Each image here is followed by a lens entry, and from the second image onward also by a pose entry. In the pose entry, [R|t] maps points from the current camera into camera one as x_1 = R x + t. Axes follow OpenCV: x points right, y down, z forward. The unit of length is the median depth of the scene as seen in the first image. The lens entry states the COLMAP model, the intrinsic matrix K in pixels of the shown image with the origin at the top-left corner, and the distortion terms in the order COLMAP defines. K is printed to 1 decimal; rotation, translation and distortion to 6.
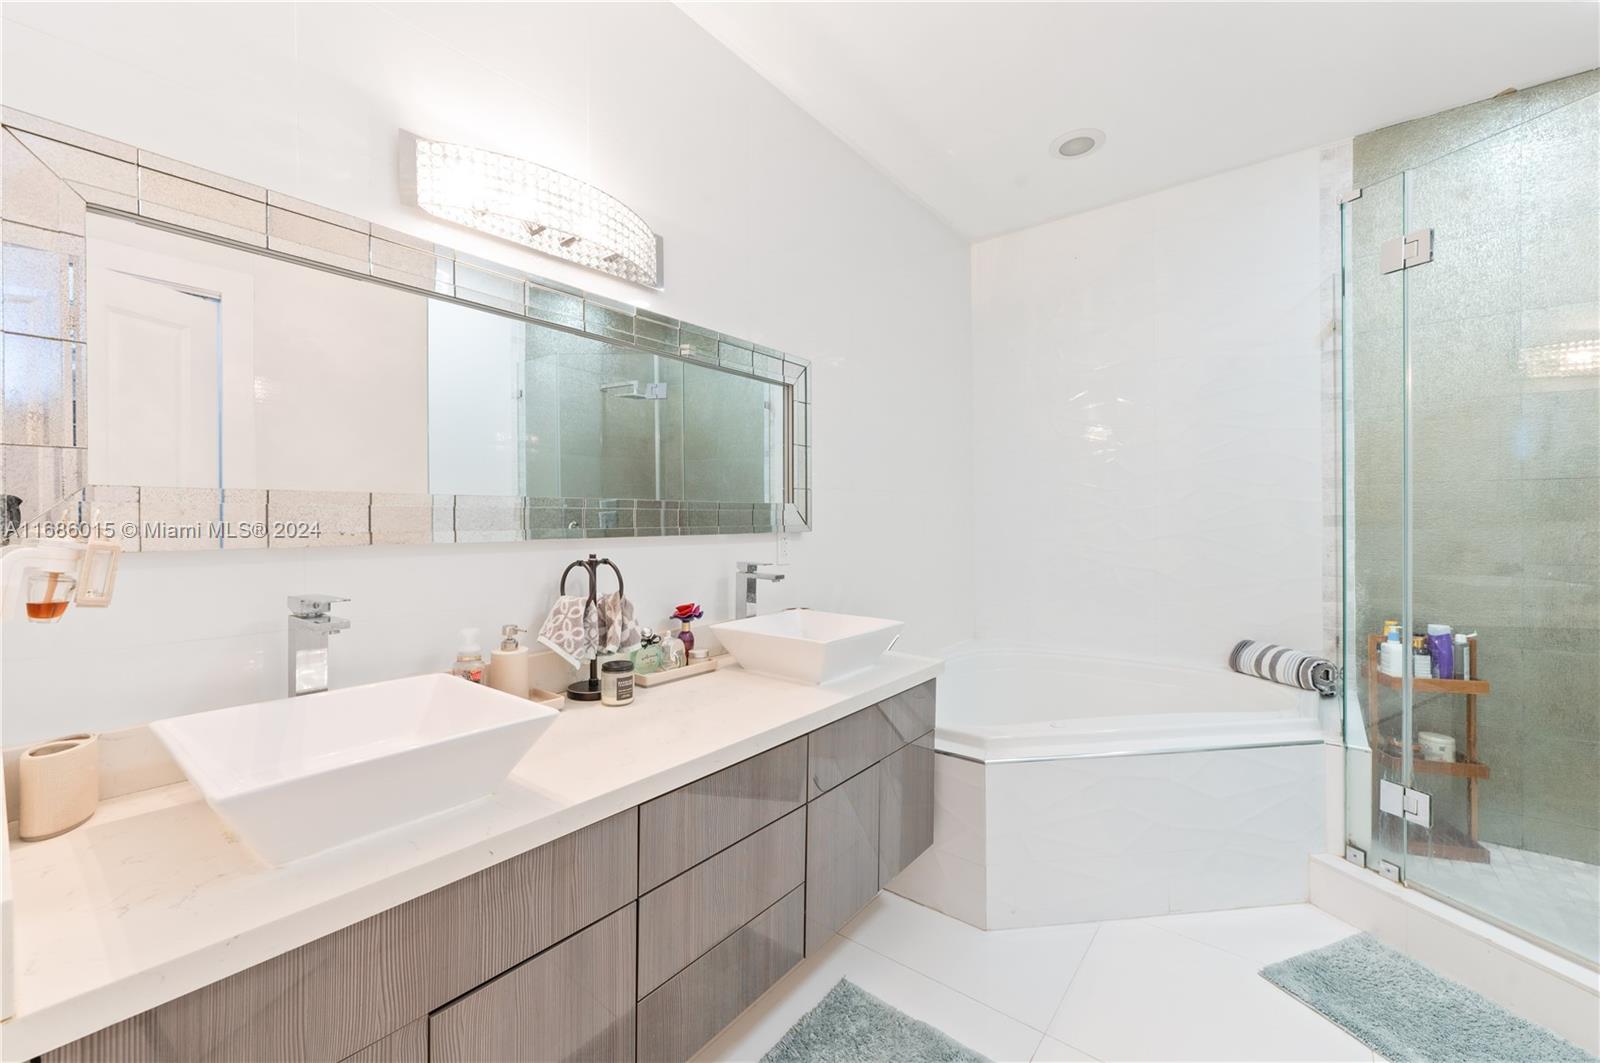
lens RADIAL K [[642.0, 0, 804.1], [0, 642.0, 526.4], [0, 0, 1]] dist [-0.002012, -0.000037]
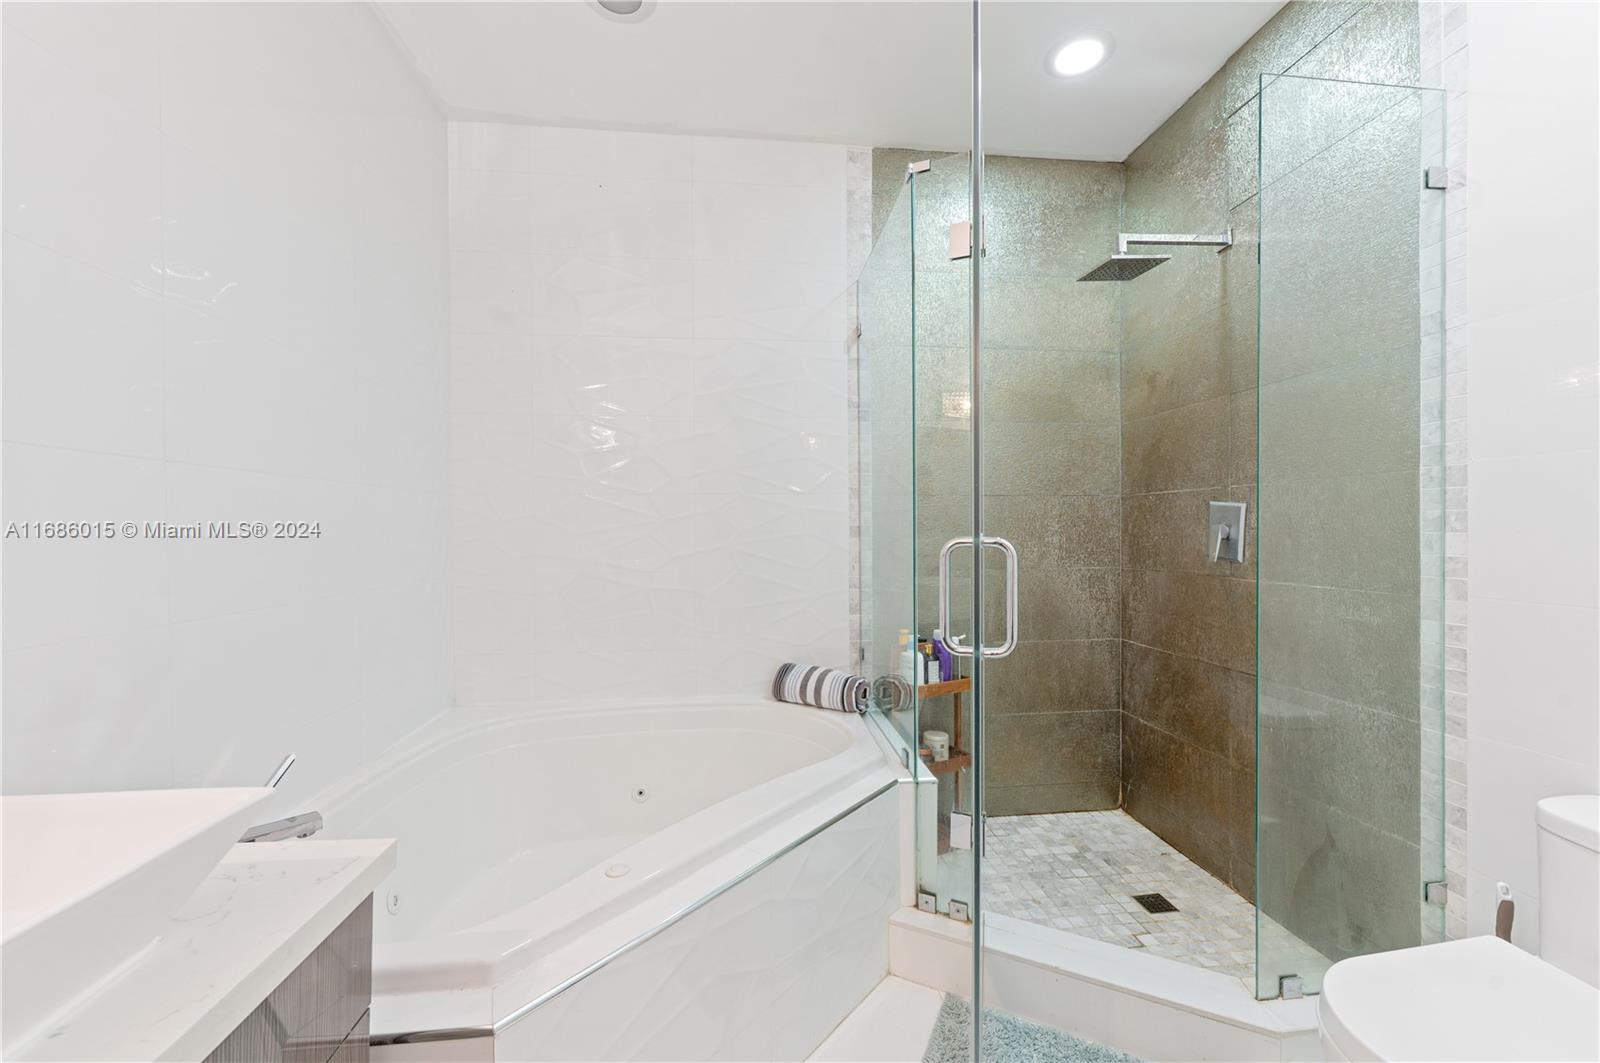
lens RADIAL K [[642.0, 0, 804.9], [0, 642.0, 536.4], [0, 0, 1]] dist [-0.002012, -0.000037]
pose [[0.717700, -0.001313, 0.696351, 0.087996], [0.005910, 0.999974, -0.004205, 0.002415], [-0.696327, 0.007134, 0.717689, 0.372147]]
